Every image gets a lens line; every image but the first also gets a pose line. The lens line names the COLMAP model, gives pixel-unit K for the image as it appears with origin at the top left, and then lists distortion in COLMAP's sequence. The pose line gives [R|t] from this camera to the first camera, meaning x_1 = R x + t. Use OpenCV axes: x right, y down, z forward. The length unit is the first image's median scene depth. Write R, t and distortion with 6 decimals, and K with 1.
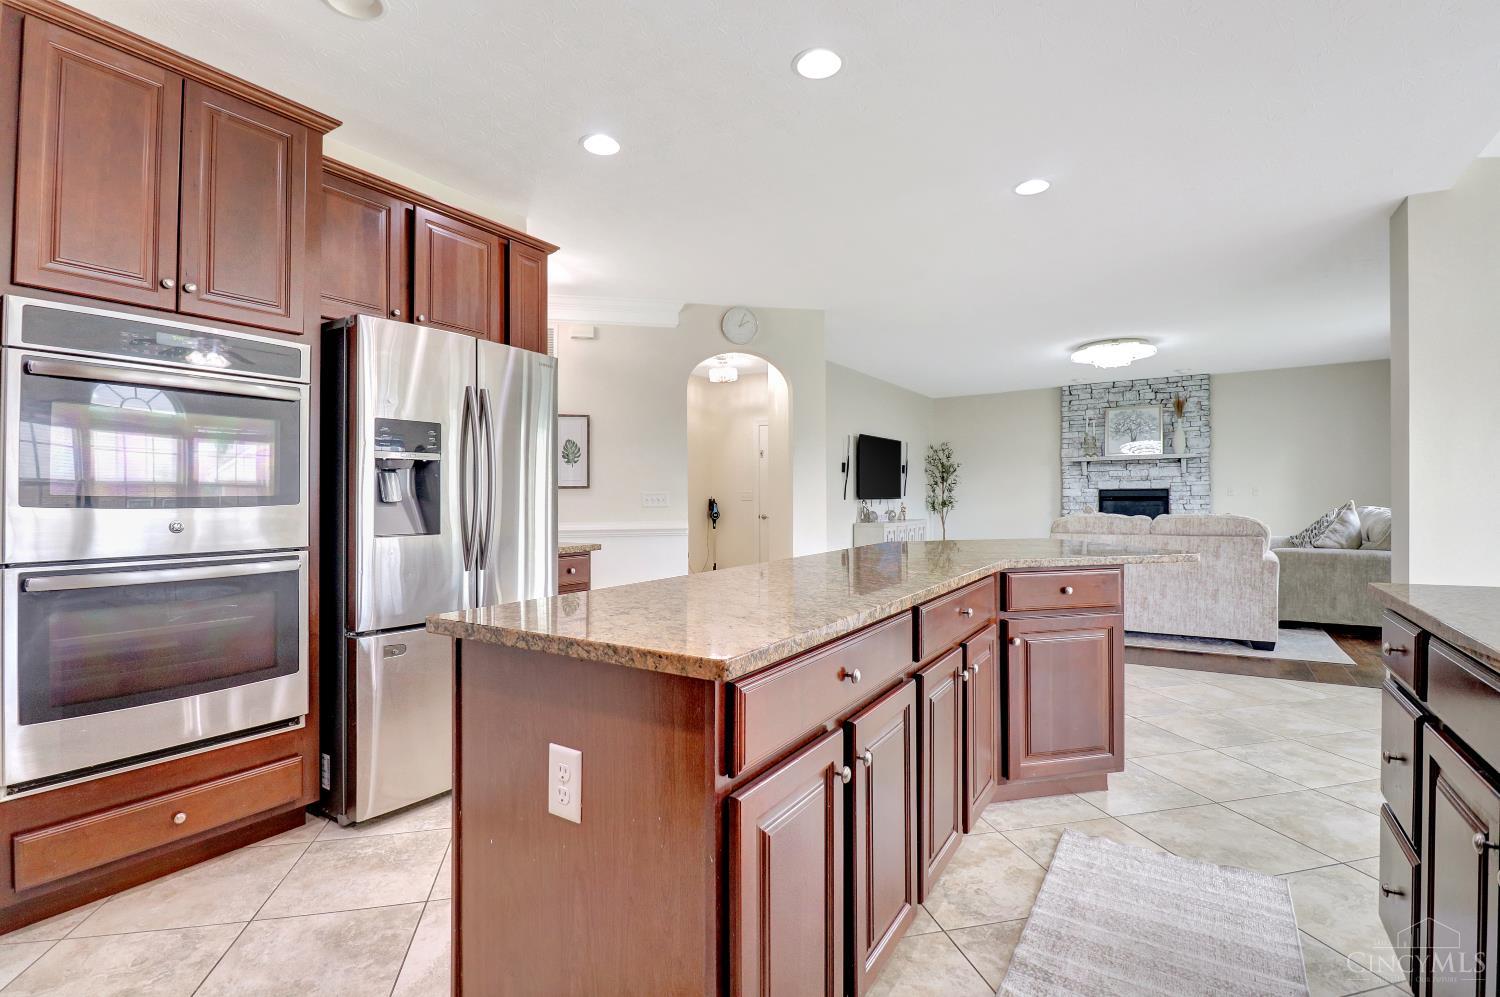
lens RADIAL K [[688.6, 0, 728.2], [0, 688.6, 508.9], [0, 0, 1]] dist [0.000194, -0.009006]
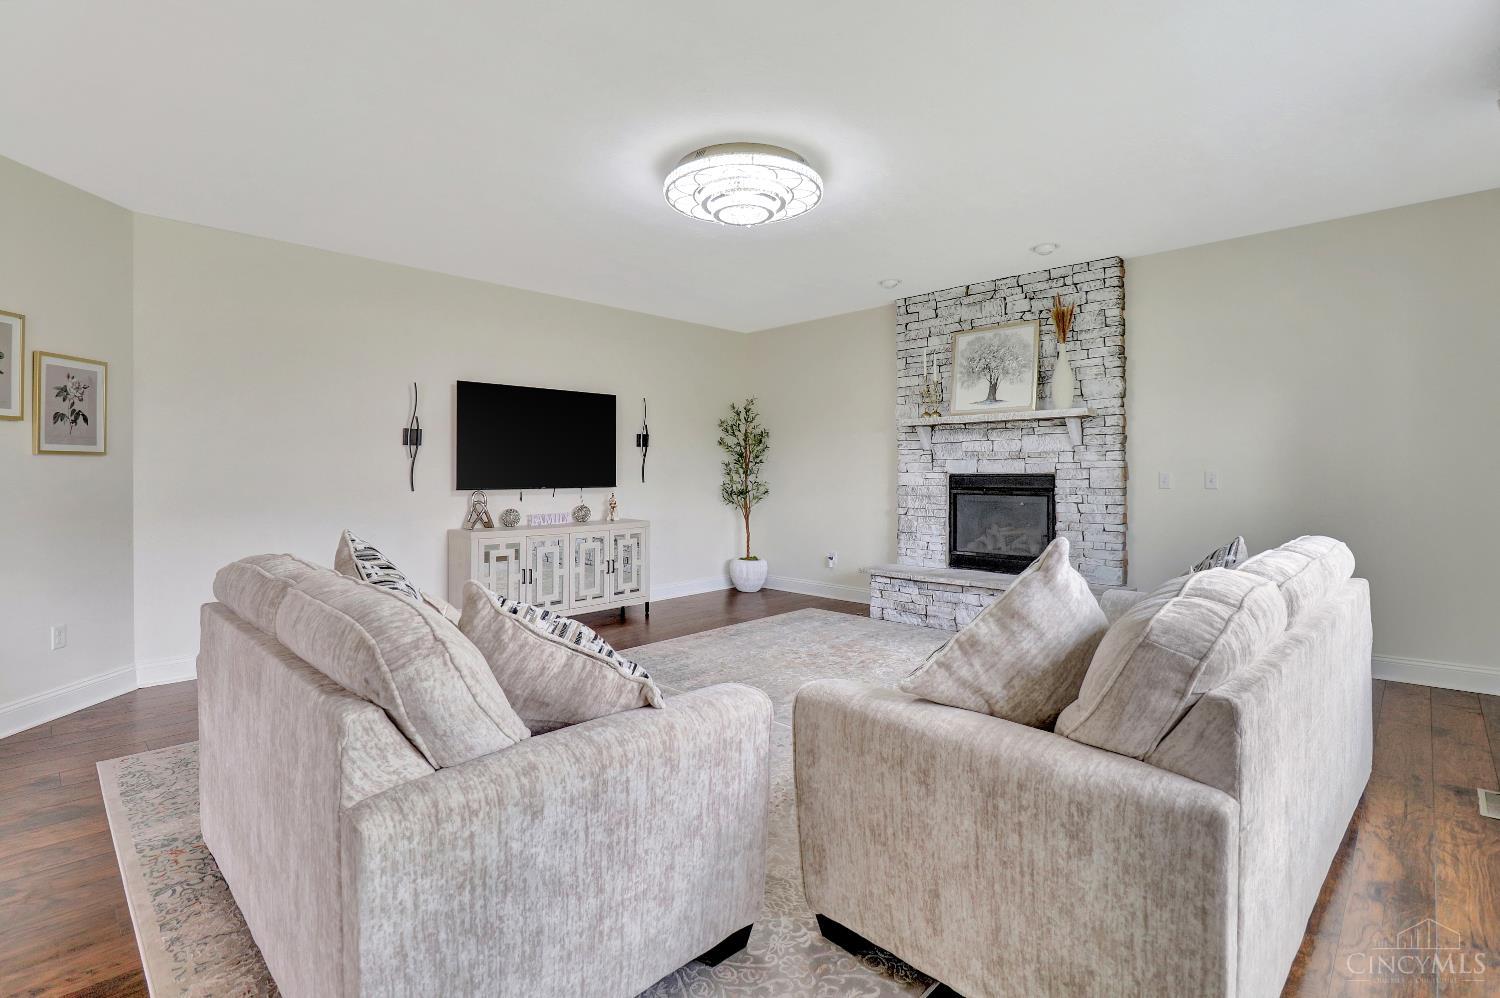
lens RADIAL K [[709.3, 0, 715.6], [0, 709.3, 487.0], [0, 0, 1]] dist [-0.000535, -0.010306]
pose [[0.983708, 0.009916, -0.179501, 0.466253], [-0.009478, 0.999950, 0.003295, -0.018109], [0.179525, -0.001540, 0.983752, 0.388960]]
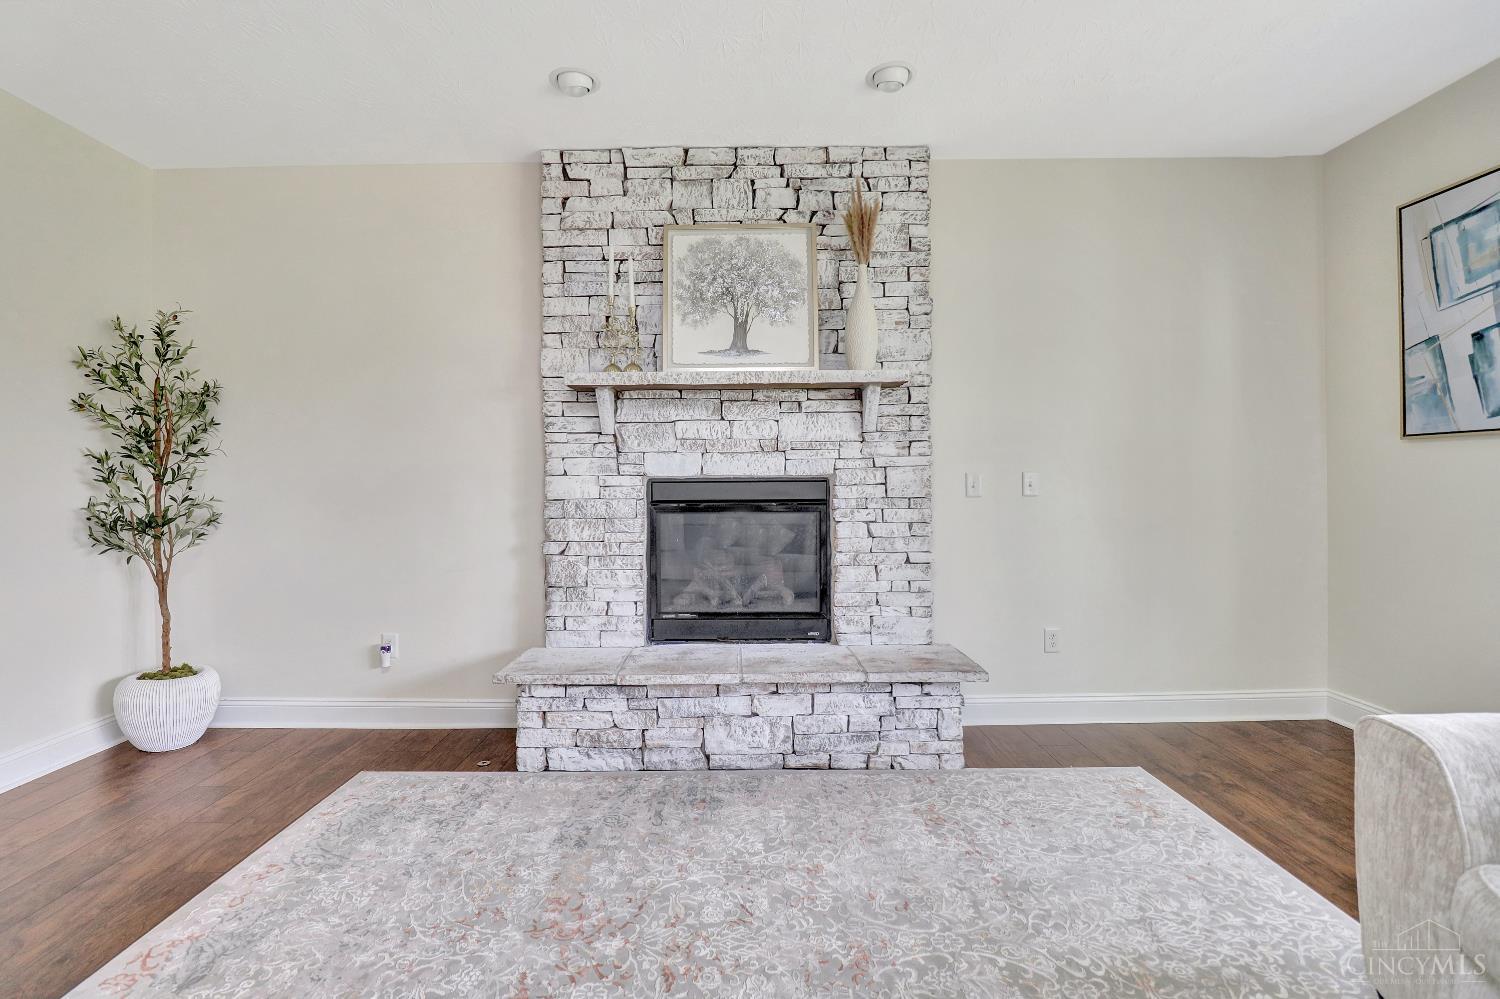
lens RADIAL K [[711.0, 0, 751.4], [0, 711.0, 489.2], [0, 0, 1]] dist [-0.000931, -0.013050]
pose [[0.812201, 0.000505, 0.583378, 0.393093], [0.010470, 0.999826, -0.015444, -0.017864], [-0.583284, 0.018652, 0.812054, 0.718102]]
